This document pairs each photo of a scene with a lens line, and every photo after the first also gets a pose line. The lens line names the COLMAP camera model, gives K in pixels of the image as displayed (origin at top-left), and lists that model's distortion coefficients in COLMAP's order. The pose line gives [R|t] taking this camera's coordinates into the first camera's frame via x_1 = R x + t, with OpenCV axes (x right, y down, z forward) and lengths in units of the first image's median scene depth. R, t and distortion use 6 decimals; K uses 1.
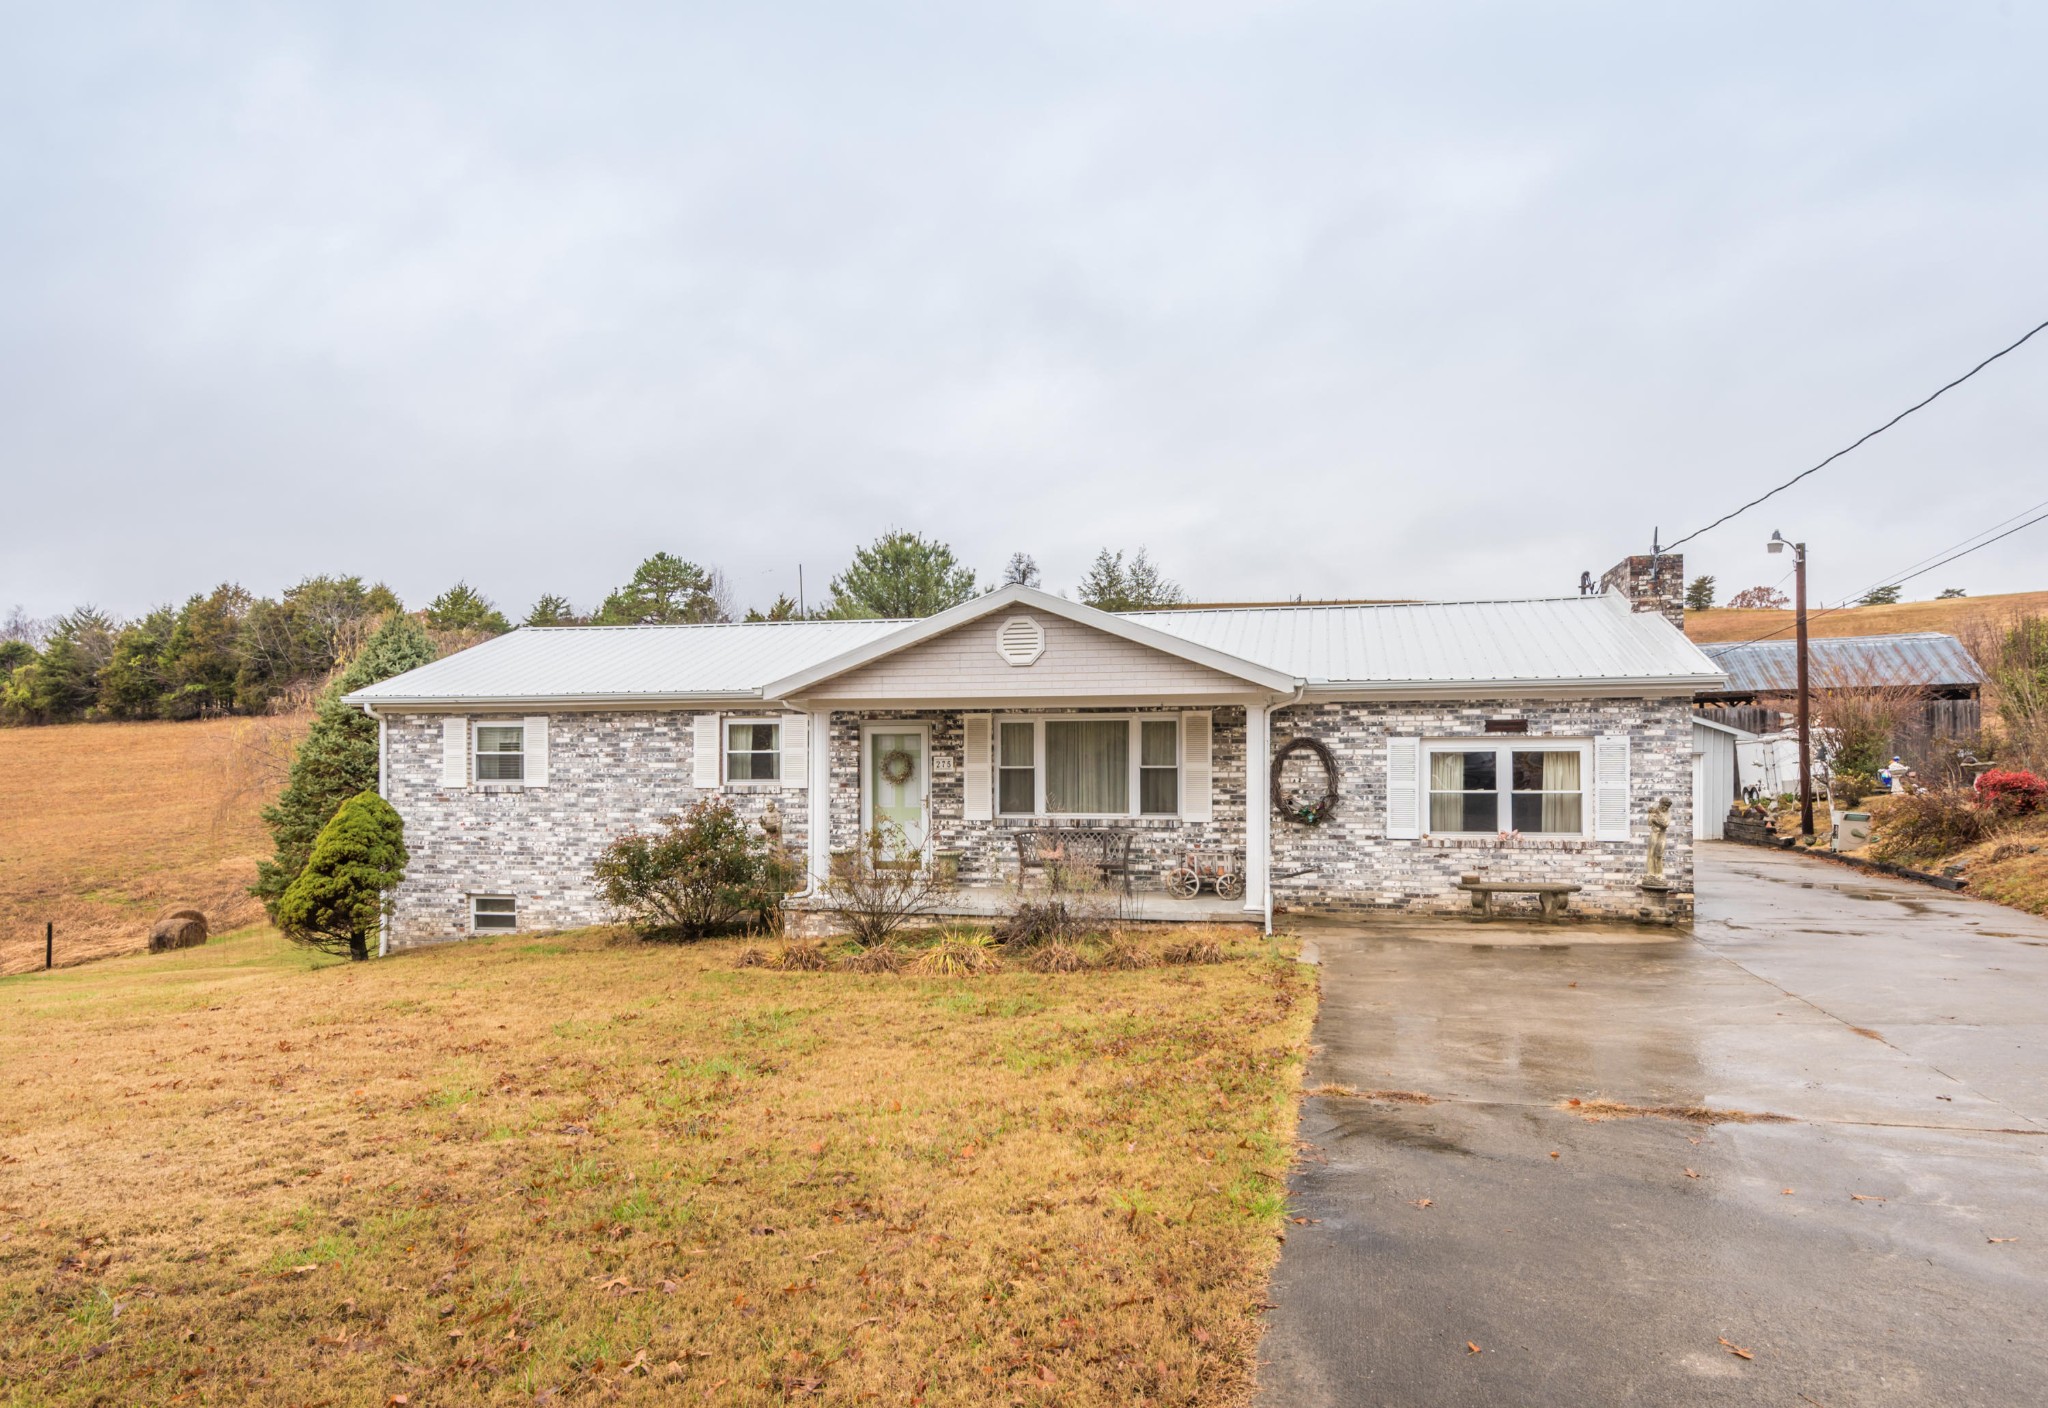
lens RADIAL K [[1271.2, 0, 1050.6], [0, 1271.2, 774.1], [0, 0, 1]] dist [0.000711, -0.000111]
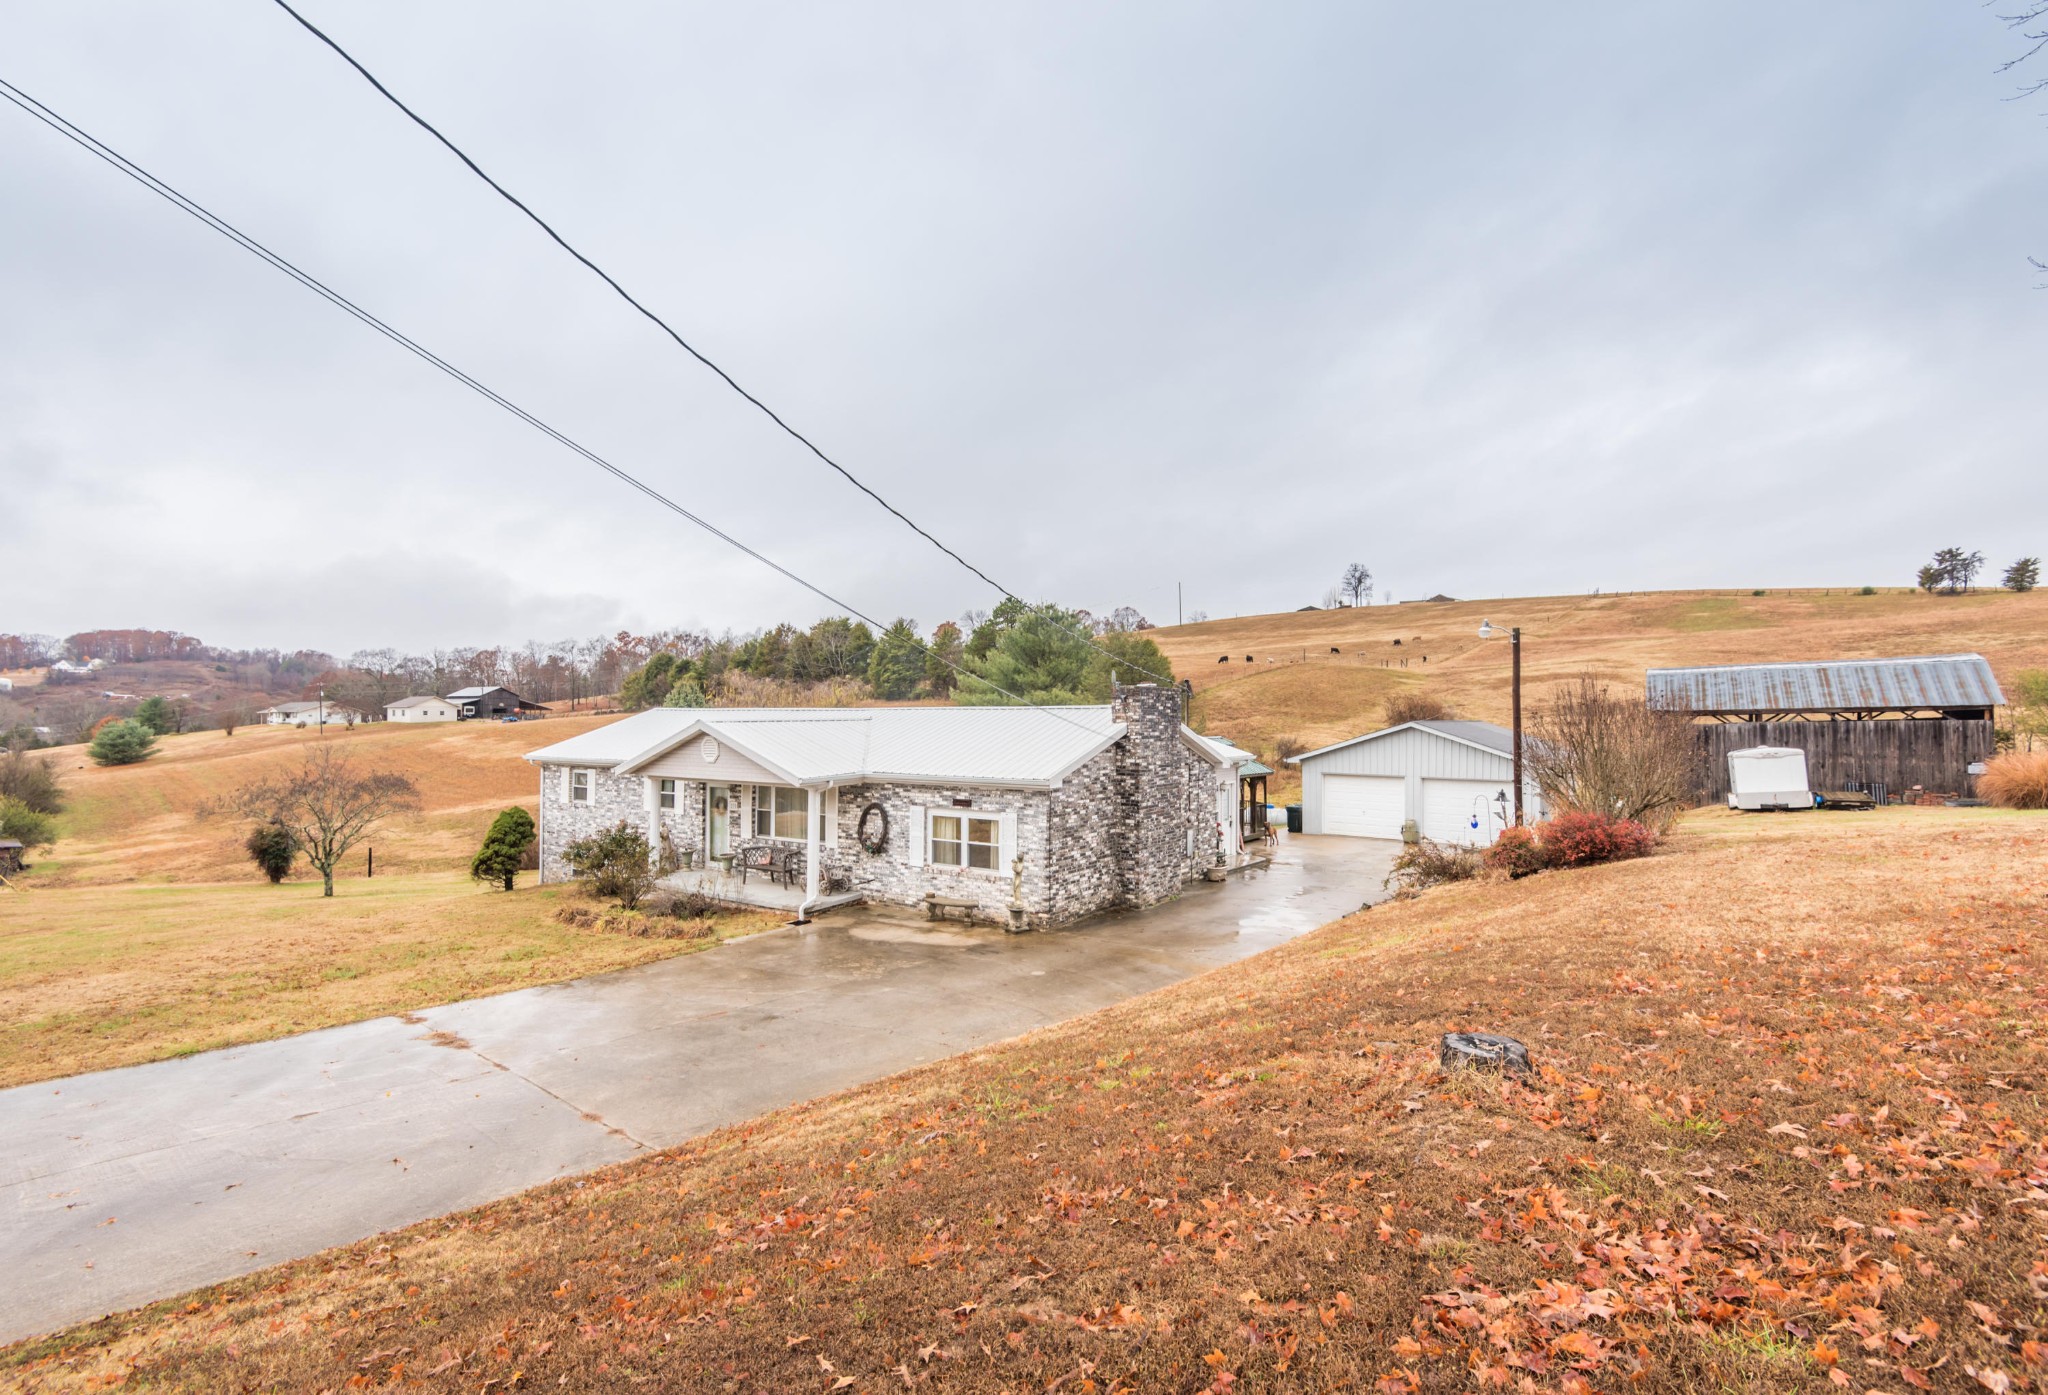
lens RADIAL K [[951.9, 0, 1050.3], [0, 951.9, 711.9], [0, 0, 1]] dist [0.014446, -0.000054]
pose [[0.927927, 0.004036, -0.372739, 0.820766], [-0.010162, 0.999844, -0.014473, -0.123622], [0.372623, 0.017218, 0.927823, -0.099645]]
